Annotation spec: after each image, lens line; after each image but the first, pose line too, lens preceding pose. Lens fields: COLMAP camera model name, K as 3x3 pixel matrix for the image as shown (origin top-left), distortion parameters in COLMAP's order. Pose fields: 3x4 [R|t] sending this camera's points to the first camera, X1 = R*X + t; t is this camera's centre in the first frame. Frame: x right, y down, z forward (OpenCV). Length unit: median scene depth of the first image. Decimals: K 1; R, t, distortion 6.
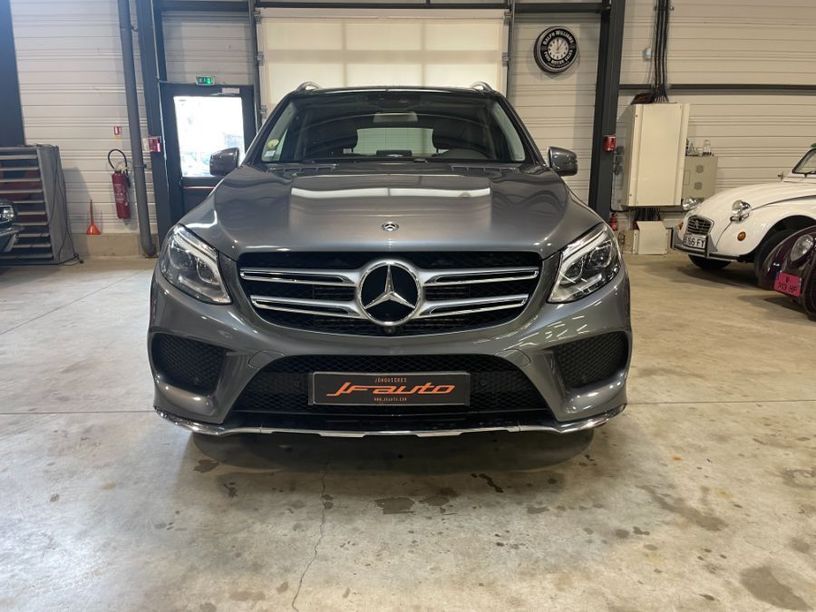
lens RADIAL K [[616.6, 0, 408.1], [0, 616.6, 303.4], [0, 0, 1]] dist [0.094937, -0.126980]
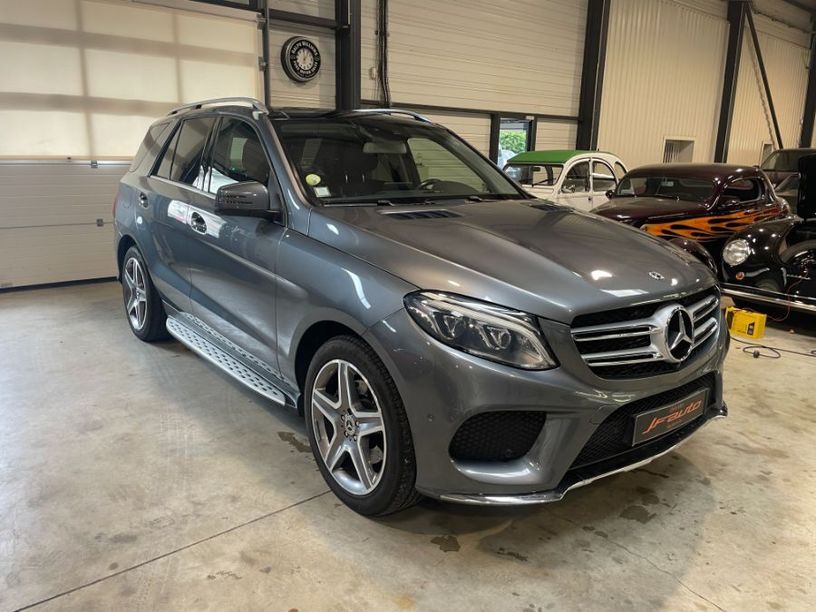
lens RADIAL K [[616.6, 0, 403.0], [0, 616.6, 300.4], [0, 0, 1]] dist [0.094937, -0.126980]
pose [[0.791486, -0.121269, 0.599036, -0.723718], [0.111568, 0.992317, 0.053473, -0.126848], [-0.600918, 0.024510, 0.798935, 0.235717]]
